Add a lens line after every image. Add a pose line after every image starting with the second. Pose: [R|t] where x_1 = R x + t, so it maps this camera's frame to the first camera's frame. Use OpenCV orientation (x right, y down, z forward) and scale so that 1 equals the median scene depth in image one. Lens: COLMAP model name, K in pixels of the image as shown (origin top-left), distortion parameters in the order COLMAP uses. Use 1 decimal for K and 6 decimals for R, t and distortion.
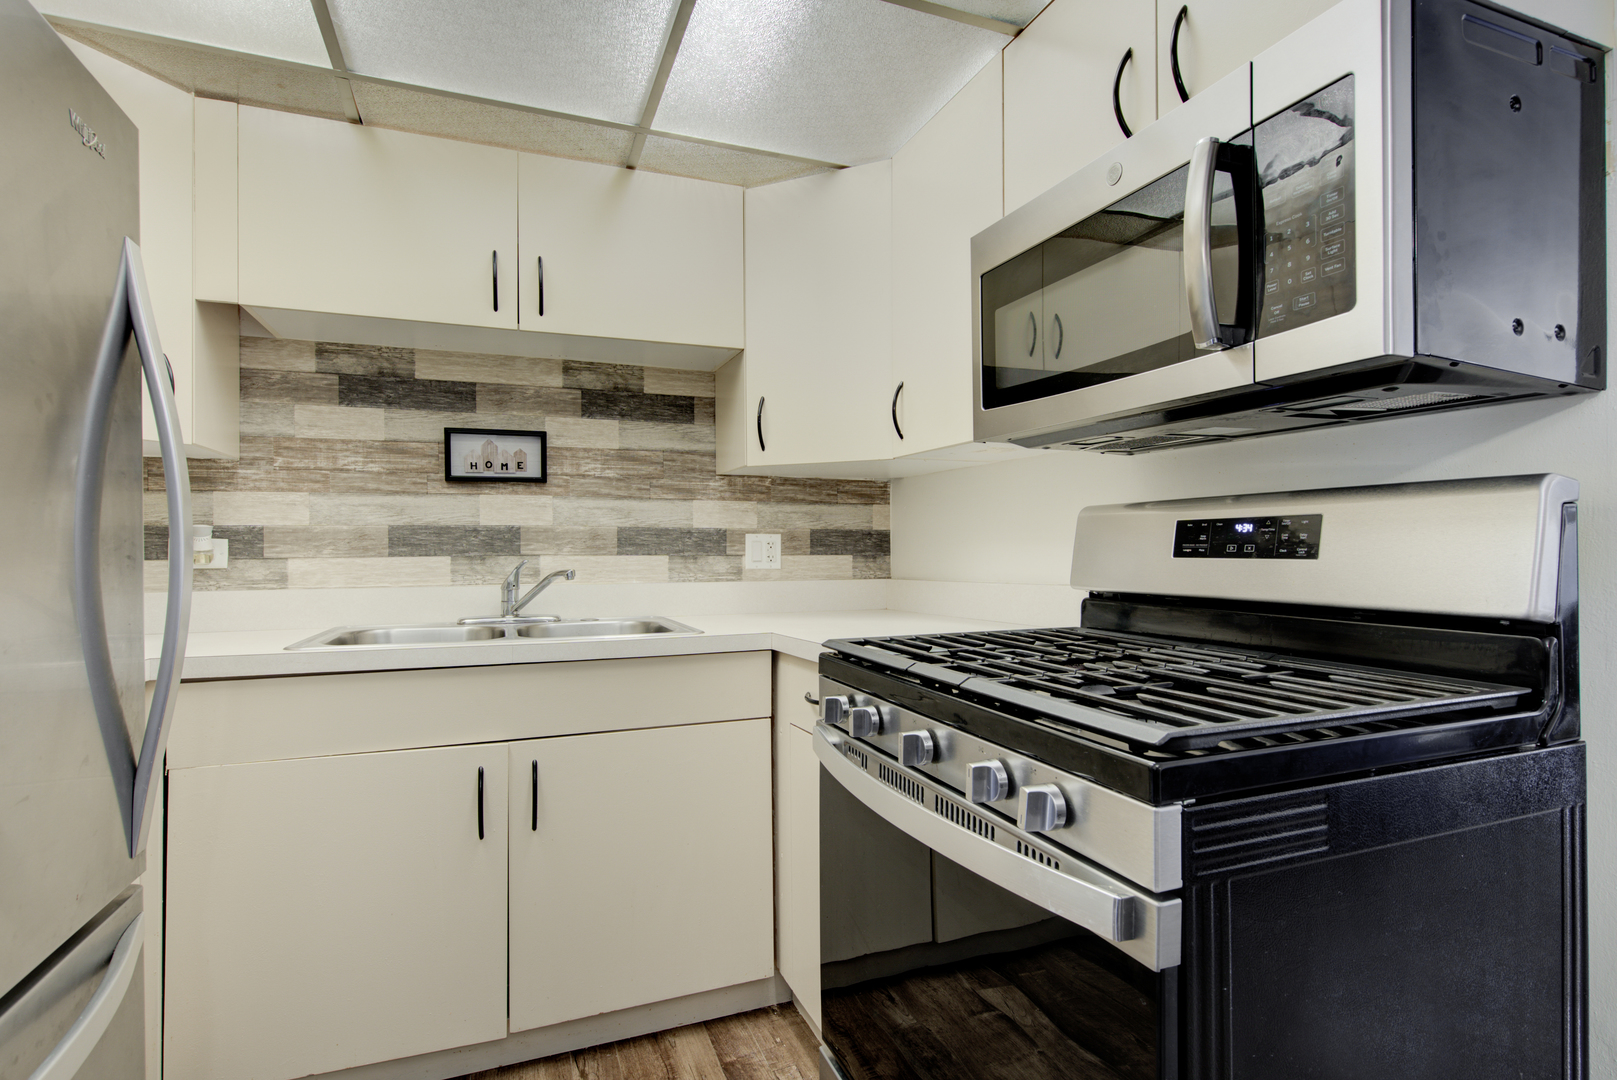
lens RADIAL K [[760.3, 0, 795.4], [0, 760.3, 544.3], [0, 0, 1]] dist [-0.013316, -0.003077]
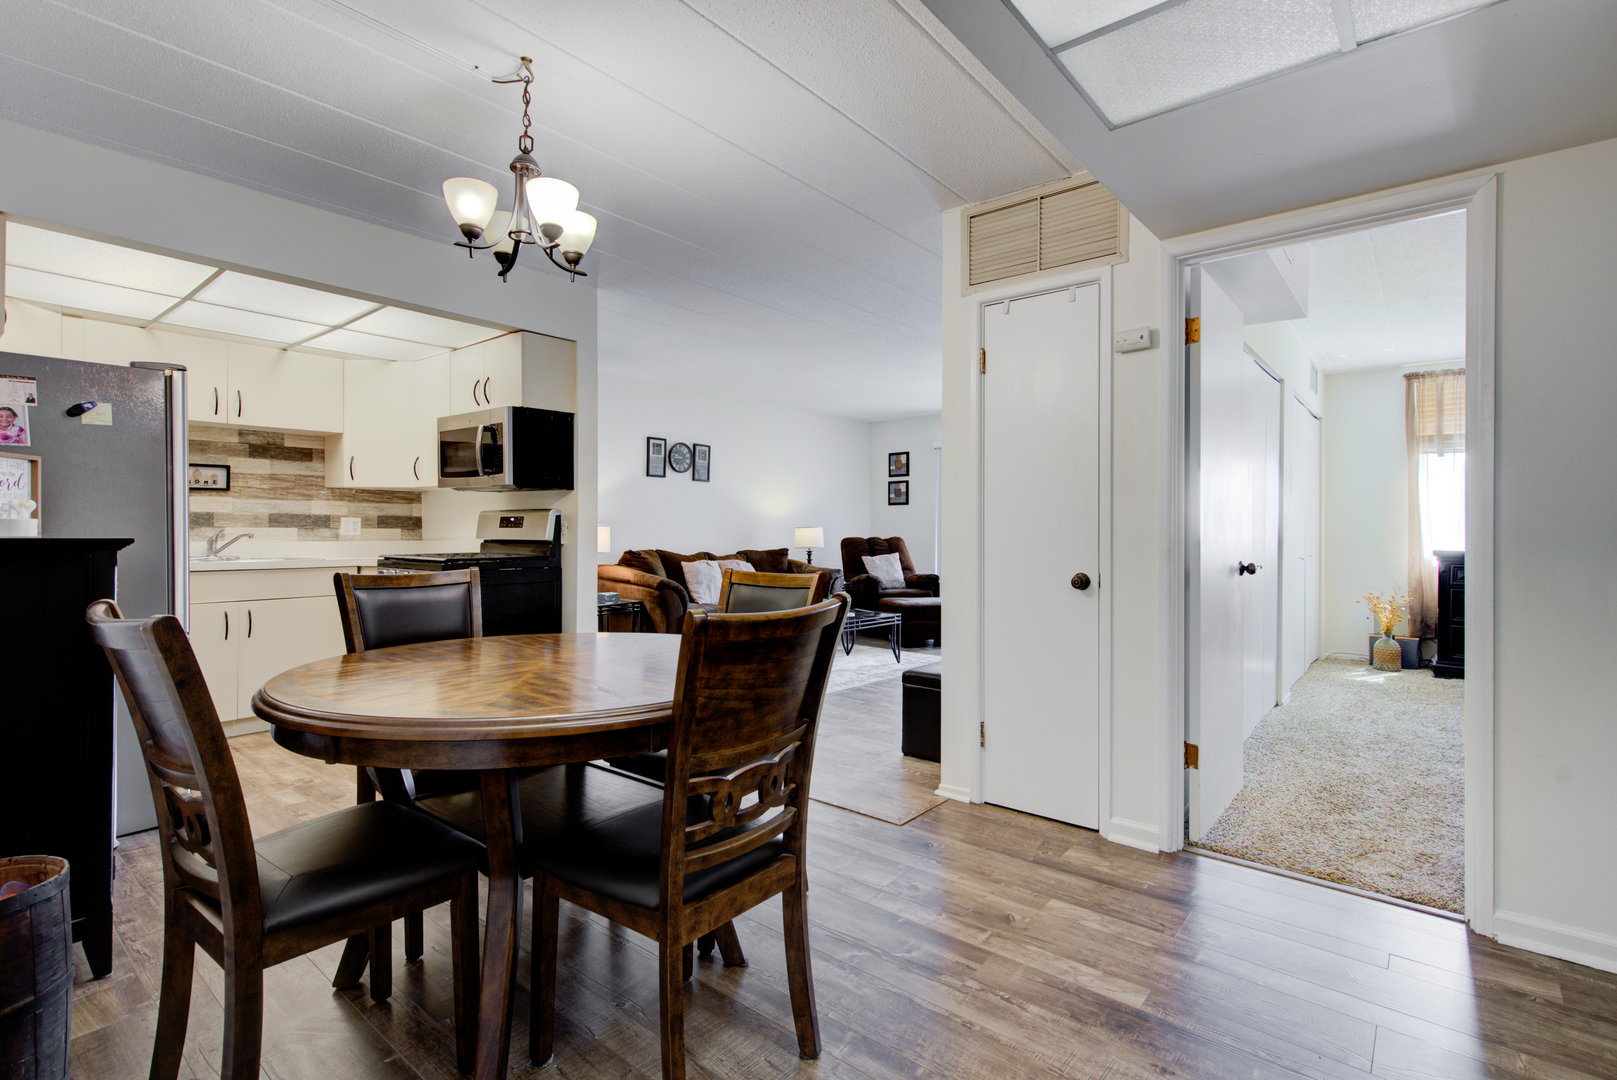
lens RADIAL K [[760.3, 0, 779.7], [0, 760.3, 530.2], [0, 0, 1]] dist [-0.013316, -0.003077]
pose [[0.879280, 0.006315, 0.476263, 0.001824], [-0.009038, 0.999953, 0.003427, 0.003003], [-0.476219, -0.007317, 0.879296, -1.453840]]
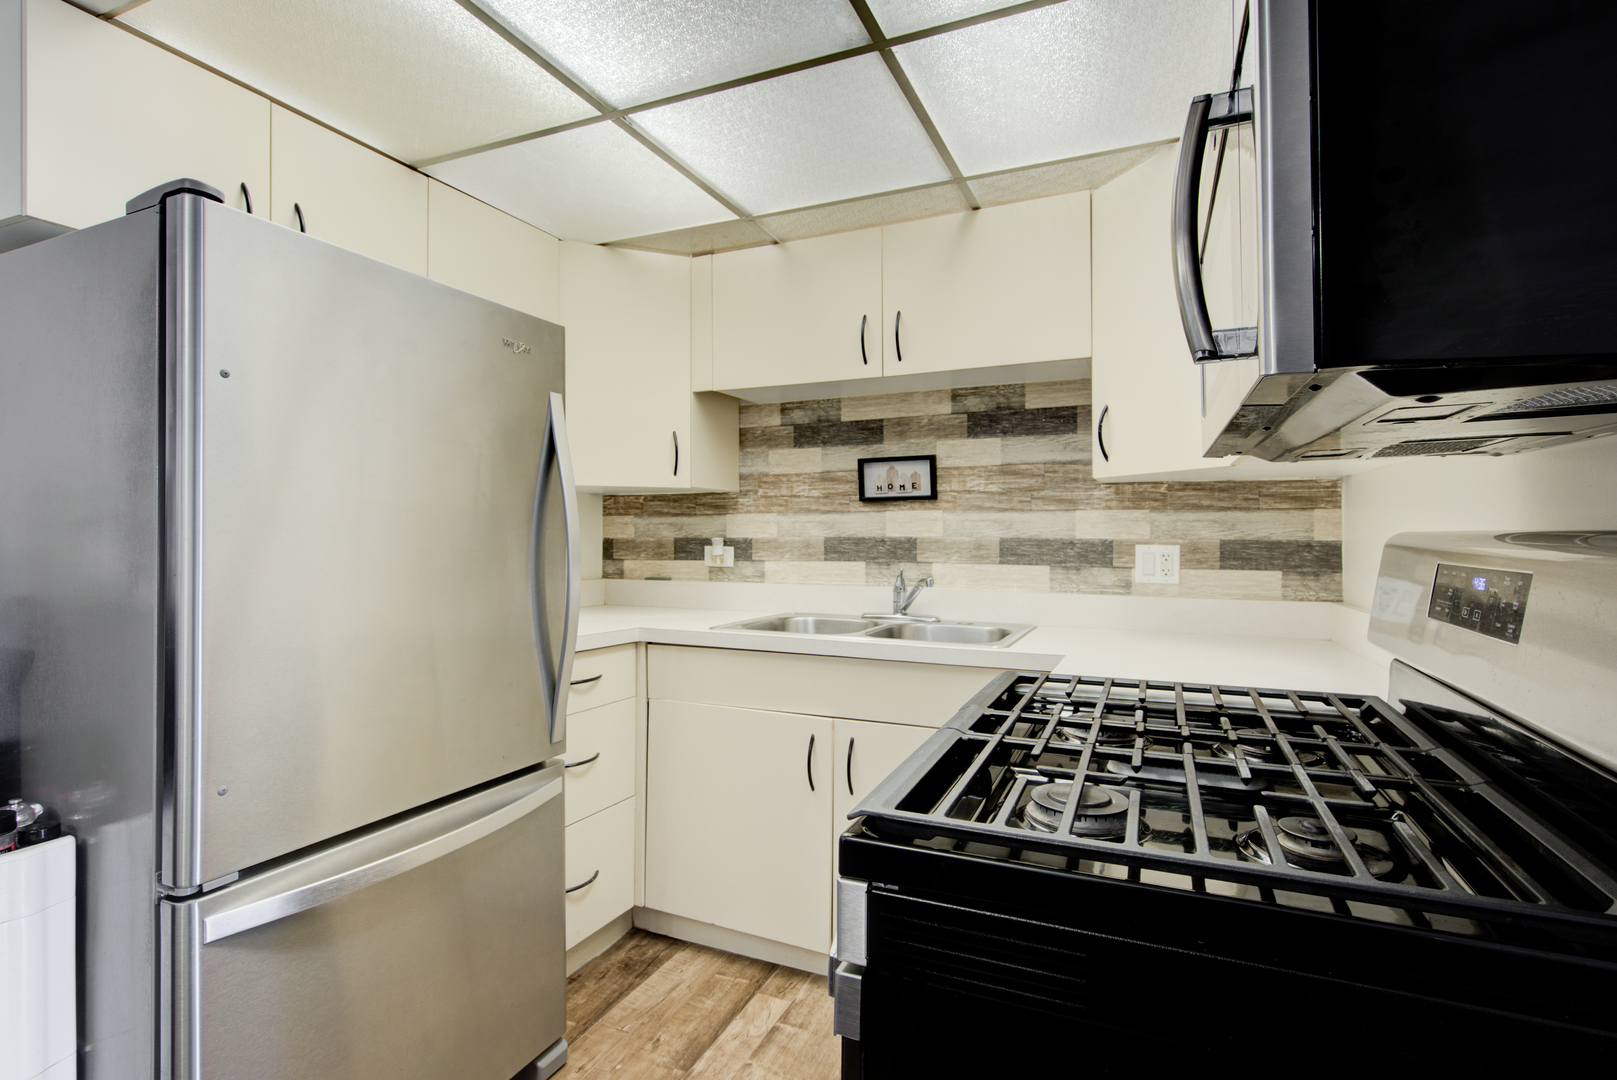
lens RADIAL K [[760.3, 0, 815.9], [0, 760.3, 533.5], [0, 0, 1]] dist [-0.013316, -0.003077]
pose [[0.703646, 0.006830, -0.710518, 0.358194], [0.001409, 0.999938, 0.011008, -0.043130], [0.710550, -0.008747, 0.703593, 0.069237]]
